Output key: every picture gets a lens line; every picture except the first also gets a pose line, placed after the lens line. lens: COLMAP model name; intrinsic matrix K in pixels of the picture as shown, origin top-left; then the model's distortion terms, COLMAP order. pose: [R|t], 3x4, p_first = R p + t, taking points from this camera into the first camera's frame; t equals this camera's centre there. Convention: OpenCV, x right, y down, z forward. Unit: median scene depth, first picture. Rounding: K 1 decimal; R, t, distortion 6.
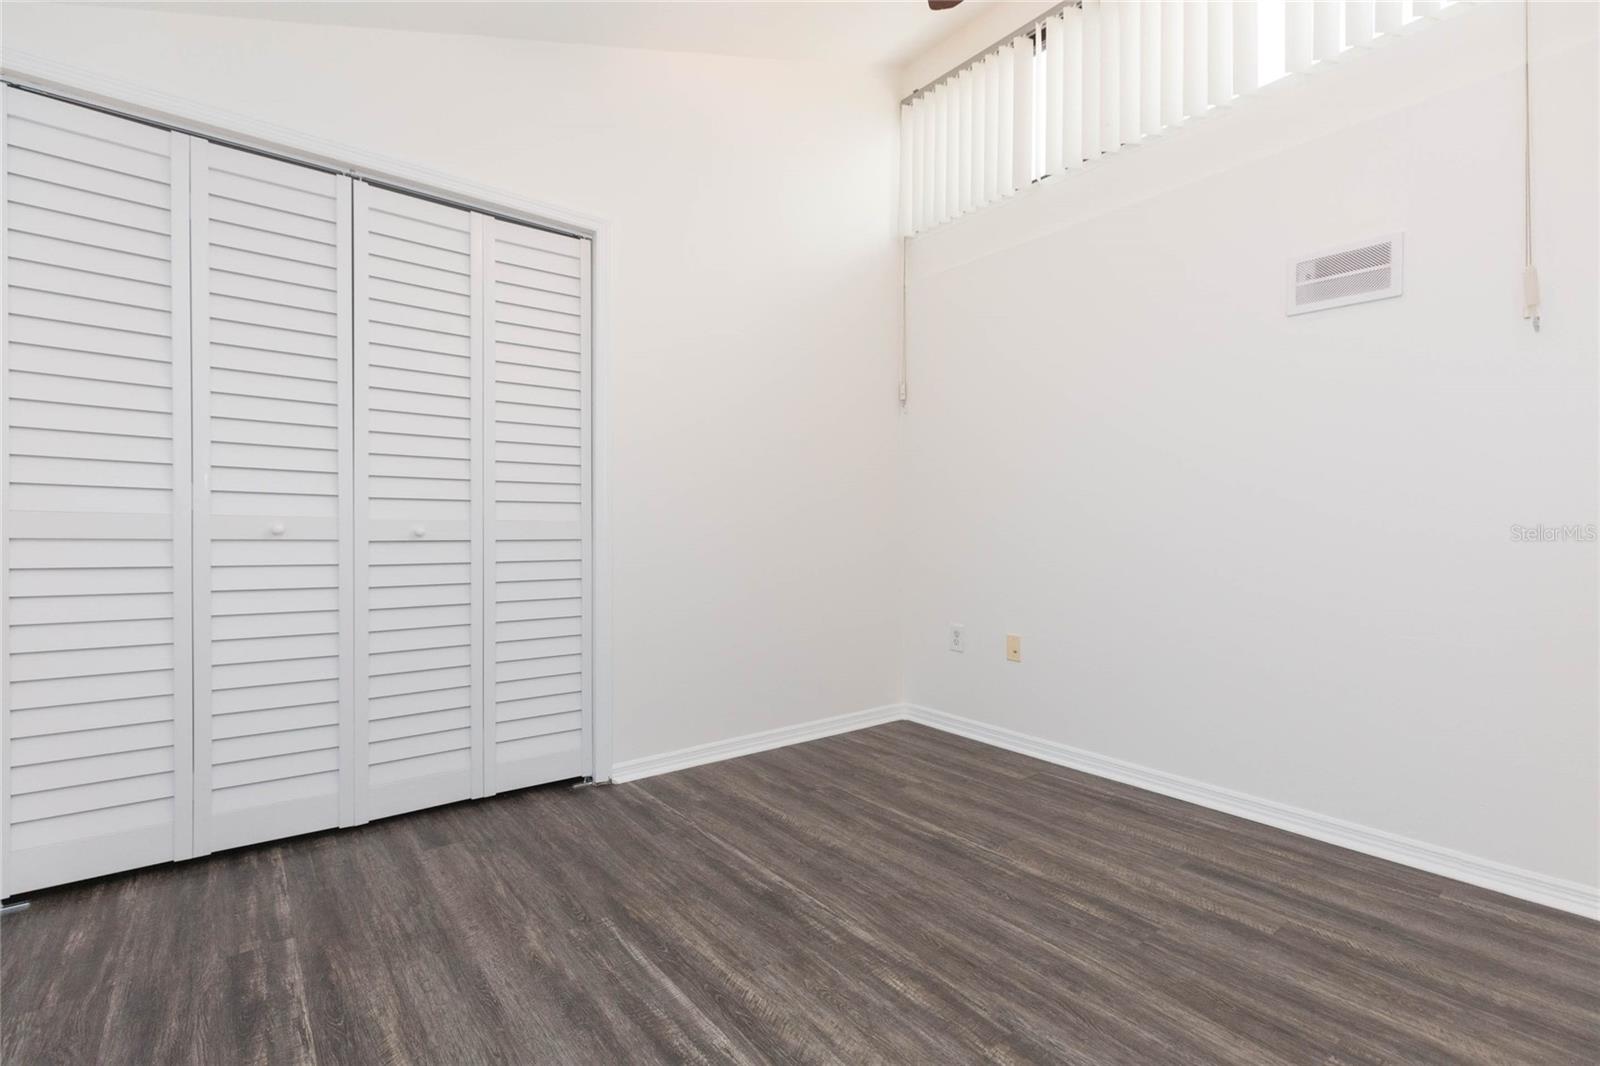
lens RADIAL K [[734.1, 0, 800.0], [0, 734.1, 533.0], [0, 0, 1]] dist [0.002411, 0.000106]
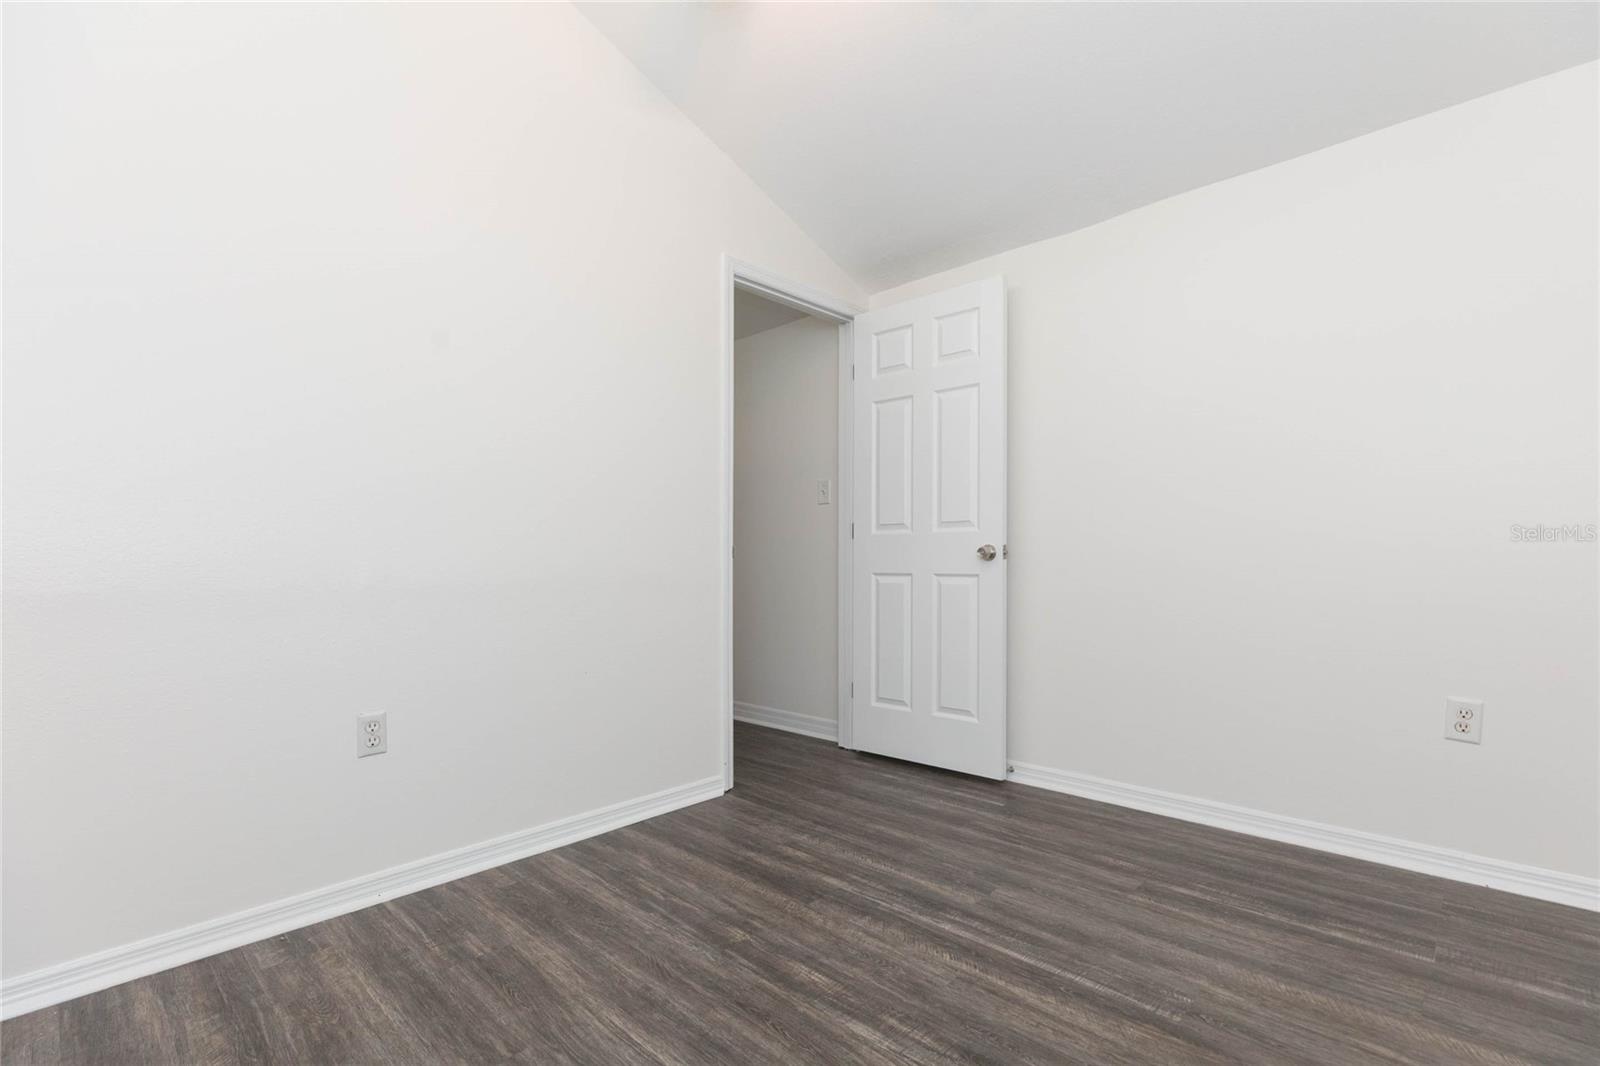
lens RADIAL K [[734.1, 0, 800.0], [0, 734.1, 533.0], [0, 0, 1]] dist [0.002411, 0.000106]
pose [[-0.991752, -0.006549, -0.128008, 0.292653], [-0.001514, 0.999223, -0.039392, 0.025793], [0.128166, -0.038873, -0.990991, 2.042814]]
